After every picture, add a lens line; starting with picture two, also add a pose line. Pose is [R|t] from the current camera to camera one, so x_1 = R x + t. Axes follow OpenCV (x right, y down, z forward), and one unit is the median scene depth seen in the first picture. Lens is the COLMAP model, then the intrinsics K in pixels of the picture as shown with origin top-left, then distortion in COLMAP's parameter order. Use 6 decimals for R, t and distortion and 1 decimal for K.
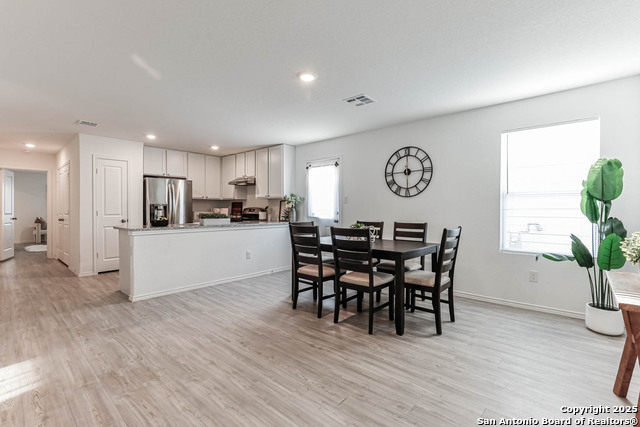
lens RADIAL K [[299.7, 0, 321.8], [0, 299.7, 208.5], [0, 0, 1]] dist [-0.011860, 0.006533]
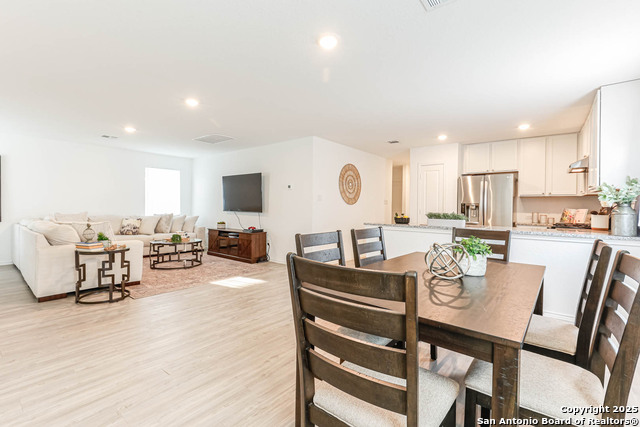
lens RADIAL K [[286.4, 0, 304.5], [0, 286.4, 206.5], [0, 0, 1]] dist [-0.000945, 0.000537]
pose [[0.003396, -0.002680, -0.999991, 0.502170], [-0.006890, 0.999973, -0.002704, 0.001389], [0.999970, 0.006899, 0.003378, 0.646869]]
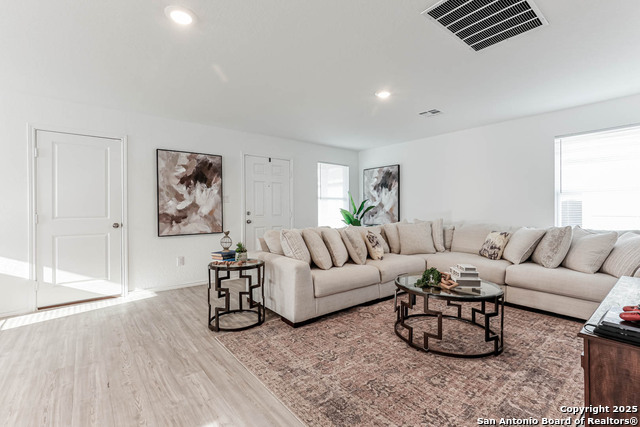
lens RADIAL K [[291.6, 0, 317.7], [0, 291.6, 207.2], [0, 0, 1]] dist [-0.004528, 0.000886]
pose [[-0.988783, 0.002885, 0.149332, -0.656896], [0.001388, 0.999948, -0.010130, -0.000408], [-0.149354, -0.009809, -0.988735, 0.739076]]
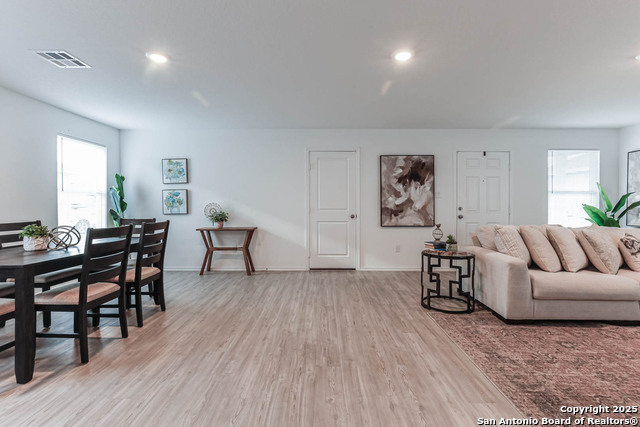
lens RADIAL K [[289.3, 0, 319.5], [0, 289.3, 208.5], [0, 0, 1]] dist [-0.023230, 0.009673]
pose [[-0.664572, -0.012250, 0.747124, -0.705365], [-0.005427, 0.999918, 0.011567, 0.000837], [-0.747205, 0.003633, -0.664584, 0.838105]]
